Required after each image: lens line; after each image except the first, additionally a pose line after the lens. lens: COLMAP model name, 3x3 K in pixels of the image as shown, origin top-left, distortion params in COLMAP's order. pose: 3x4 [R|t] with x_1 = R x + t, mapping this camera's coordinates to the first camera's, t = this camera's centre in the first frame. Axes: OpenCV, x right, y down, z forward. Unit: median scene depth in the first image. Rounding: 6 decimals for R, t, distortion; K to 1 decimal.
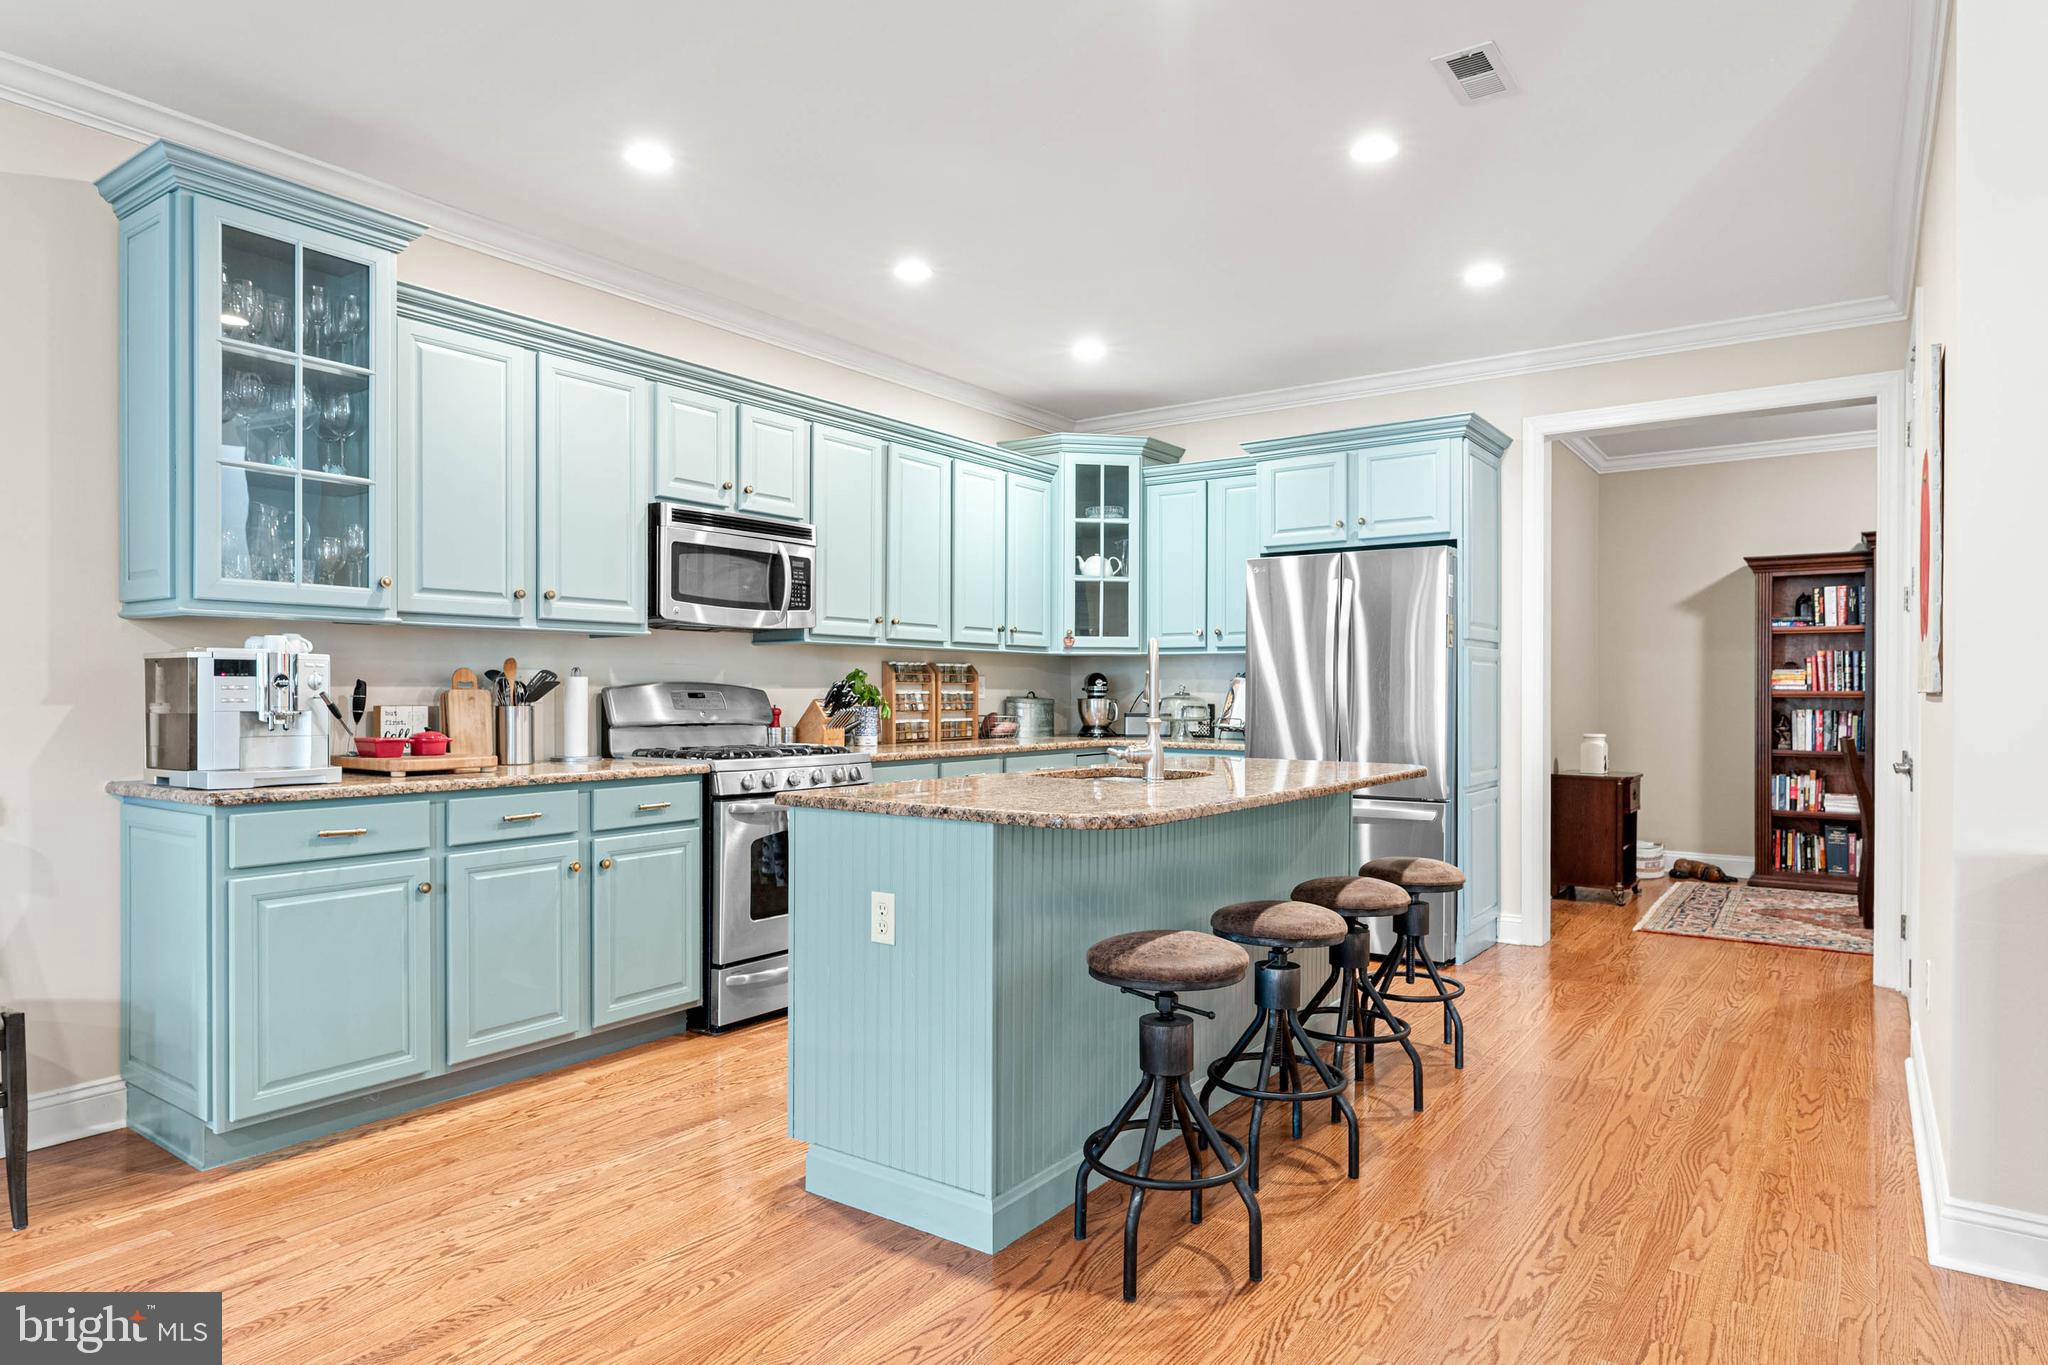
lens RADIAL K [[1188.5, 0, 1020.6], [0, 1188.5, 698.2], [0, 0, 1]] dist [0.002784, -0.001245]
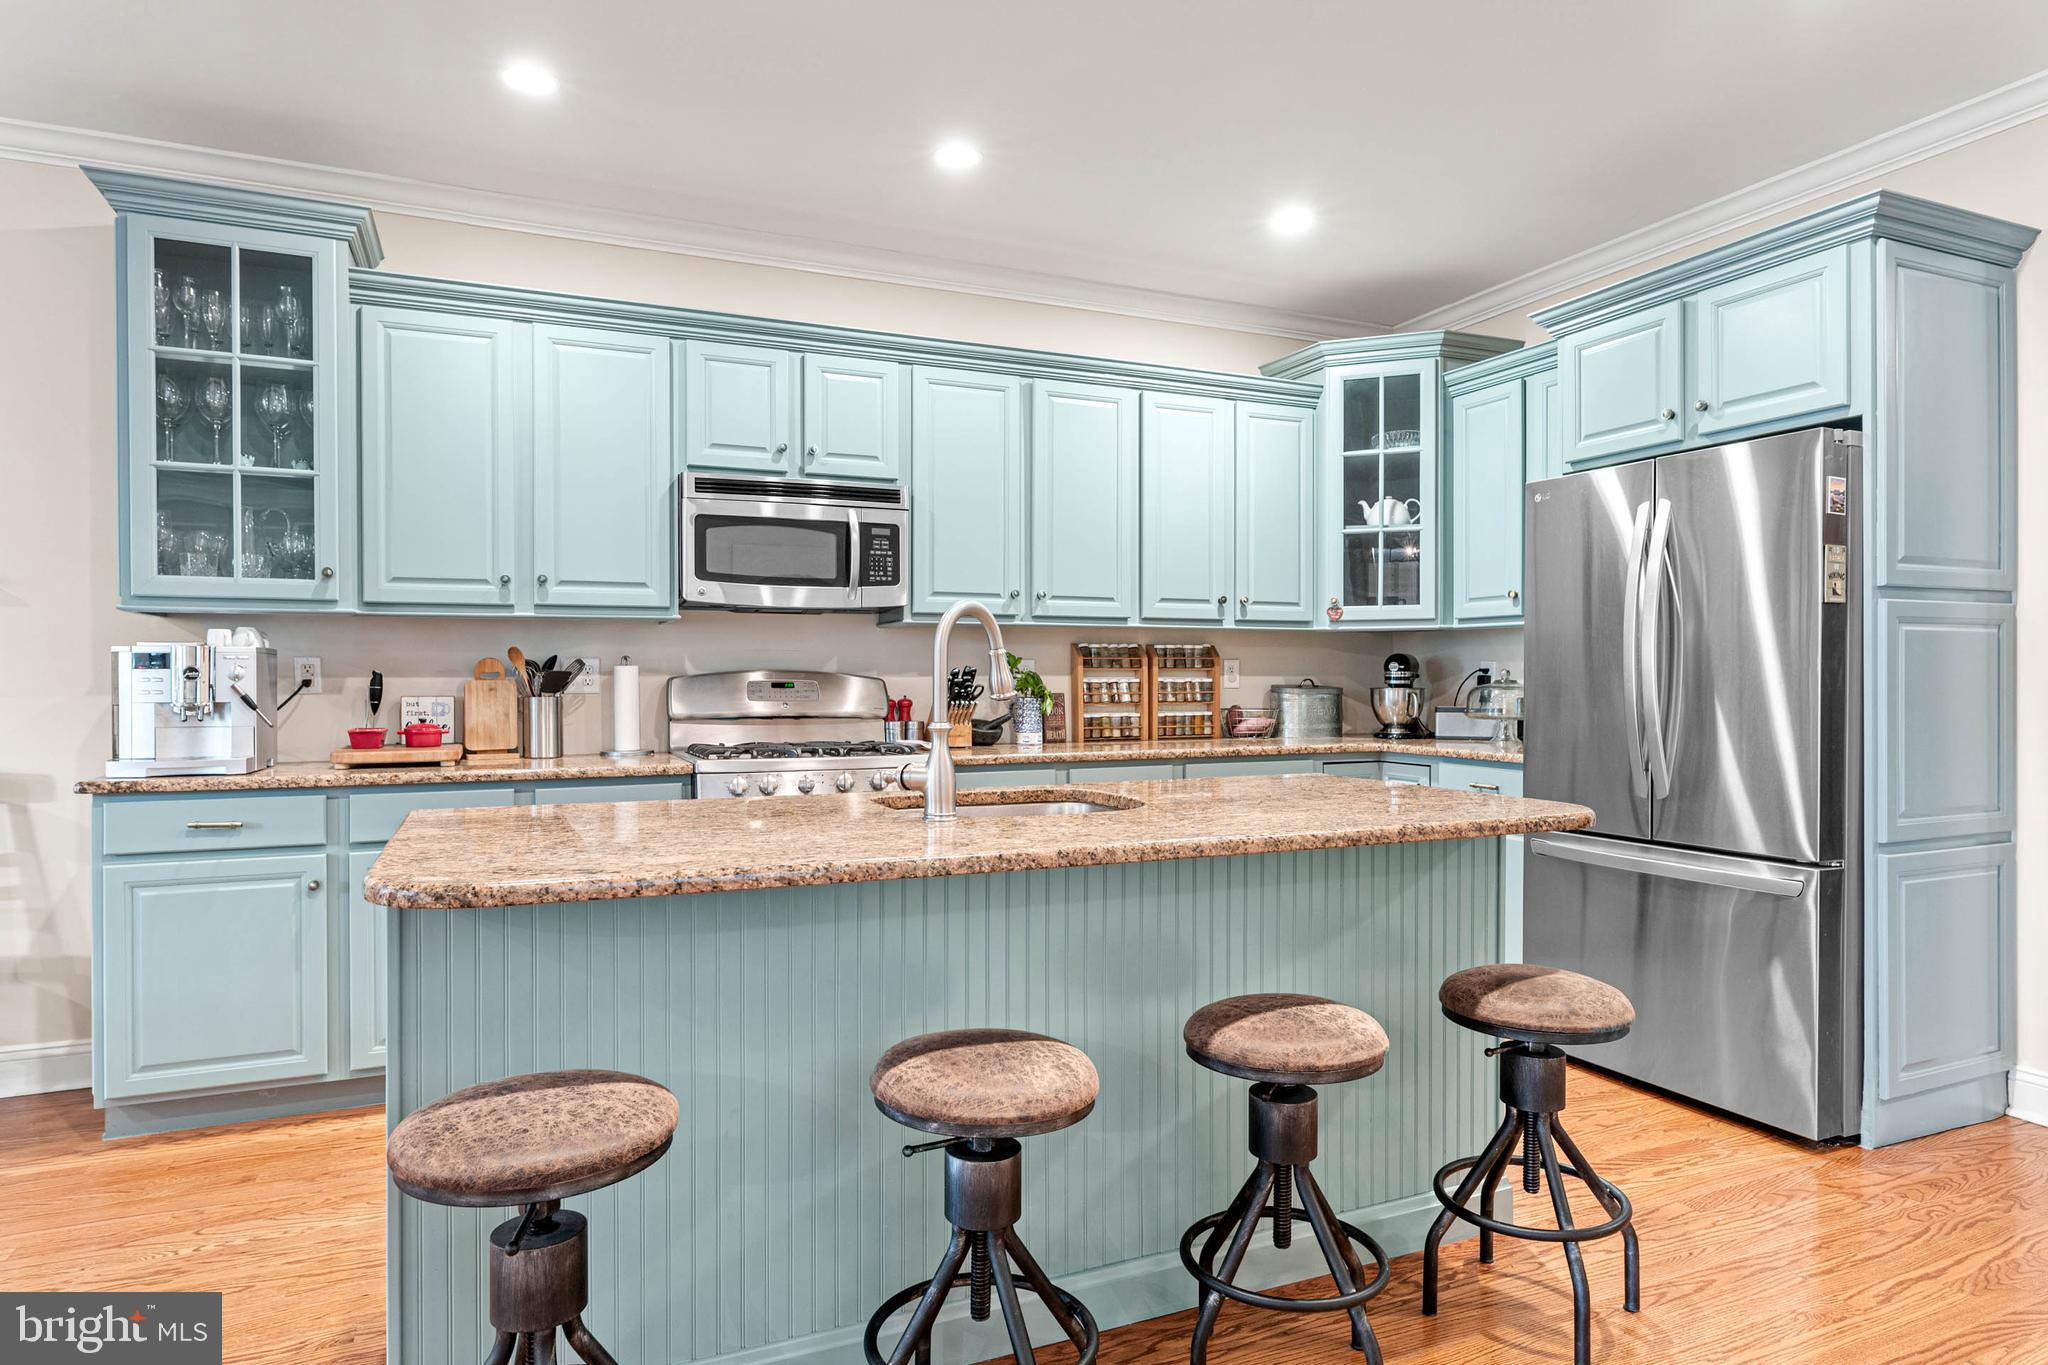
lens RADIAL K [[1188.5, 0, 1018.5], [0, 1188.5, 683.9], [0, 0, 1]] dist [0.002784, -0.001245]
pose [[0.861115, -0.001106, -0.508409, 0.365628], [0.001089, 0.999999, -0.000330, -0.003010], [0.508409, -0.000270, 0.861116, 0.341861]]
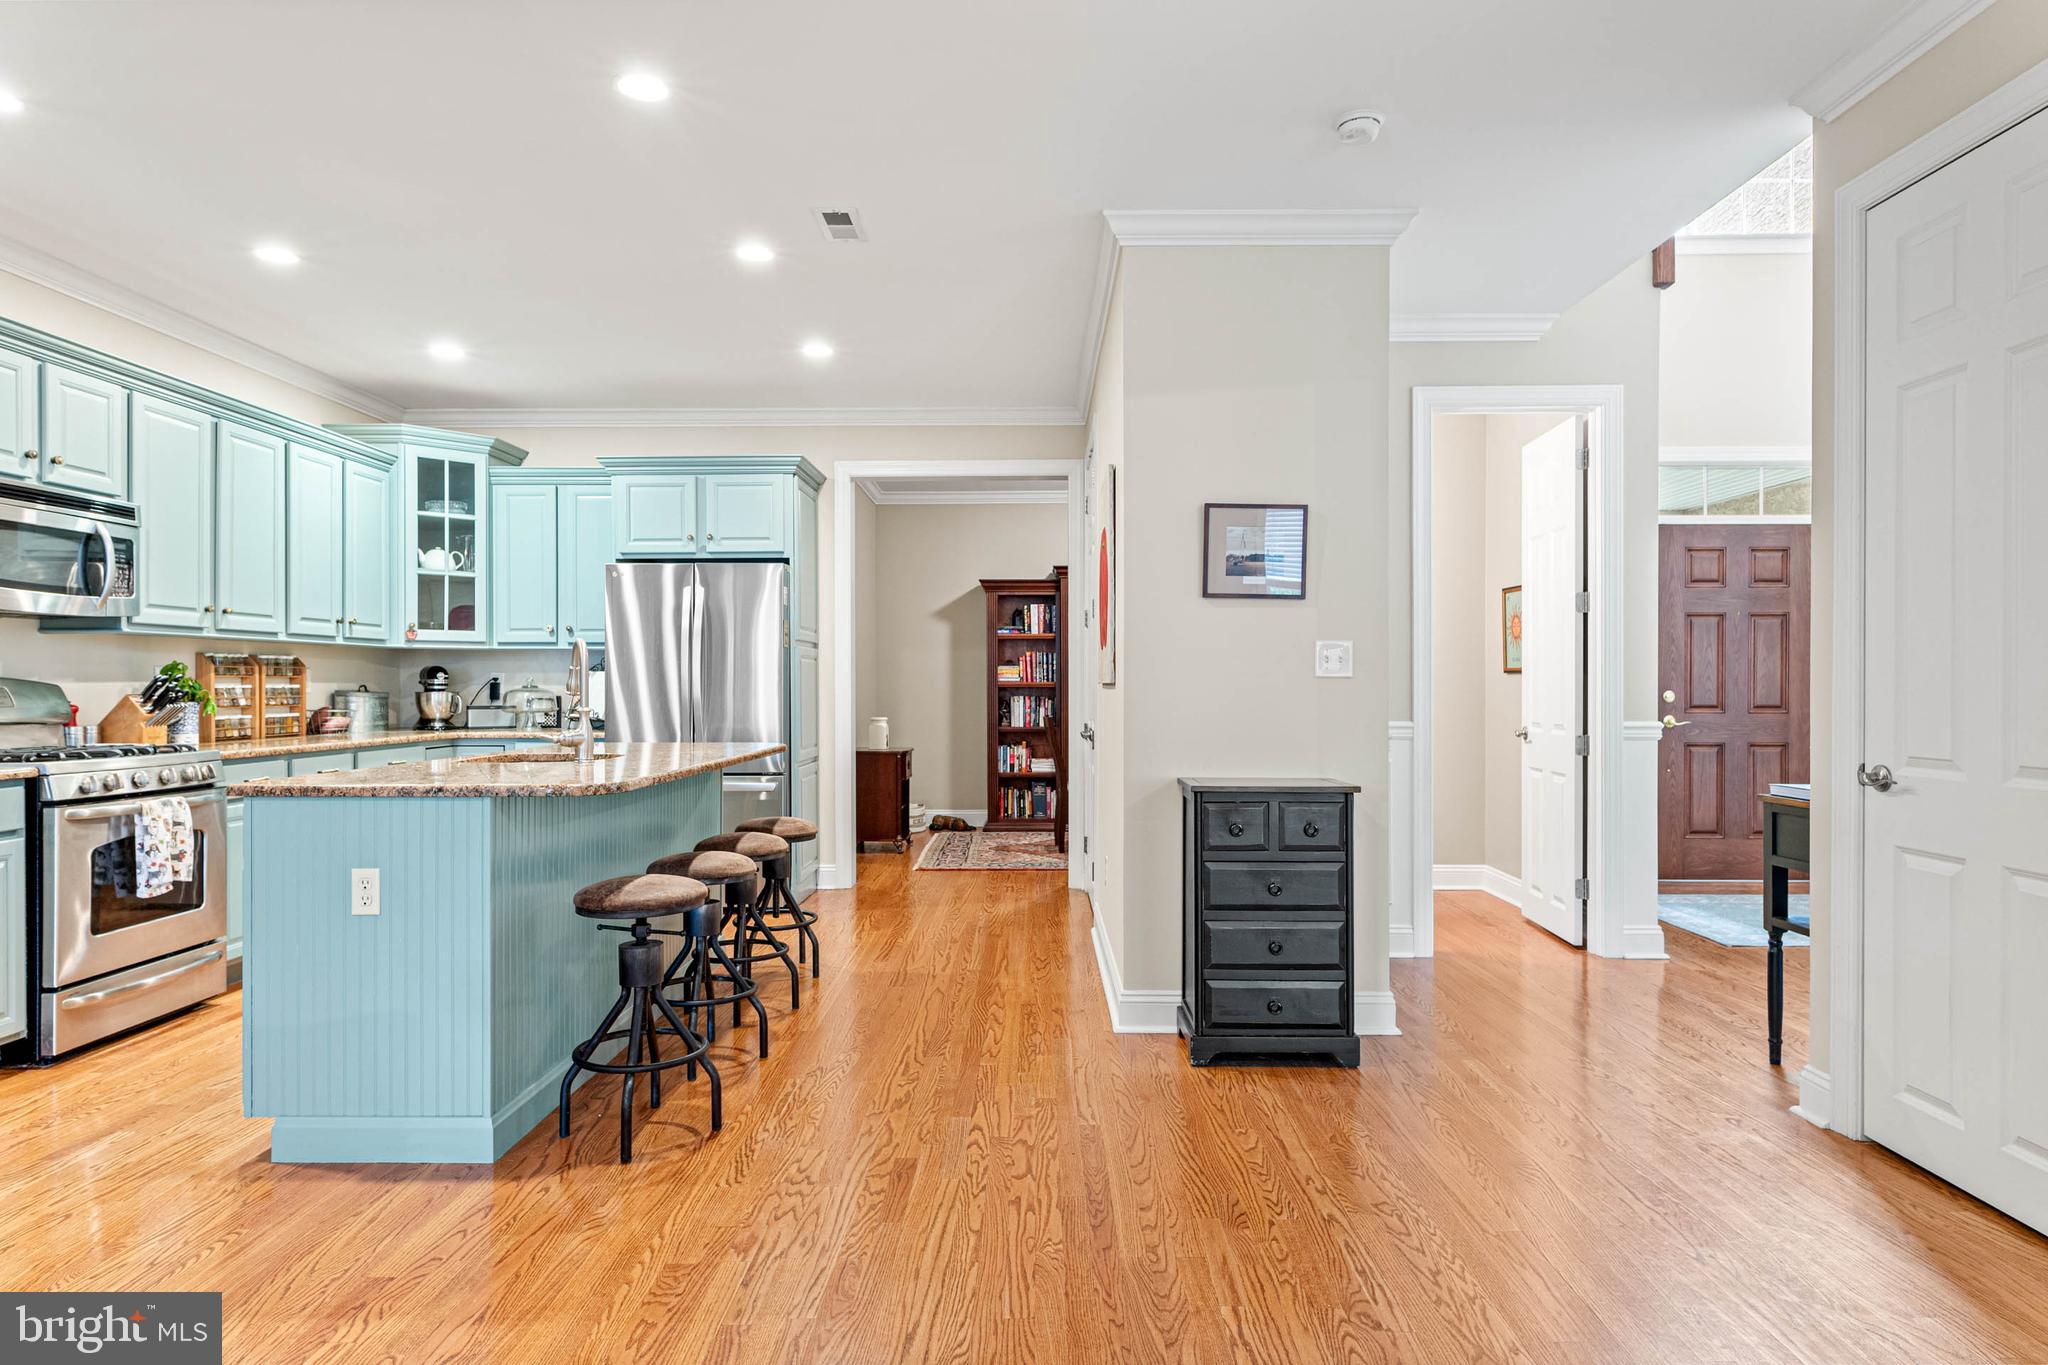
lens RADIAL K [[1188.5, 0, 1020.1], [0, 1188.5, 690.0], [0, 0, 1]] dist [0.002784, -0.001245]
pose [[0.823999, -0.006524, 0.566554, -0.148560], [0.006816, 0.999975, 0.001602, 0.000920], [-0.566551, 0.002542, 0.824023, -0.153767]]
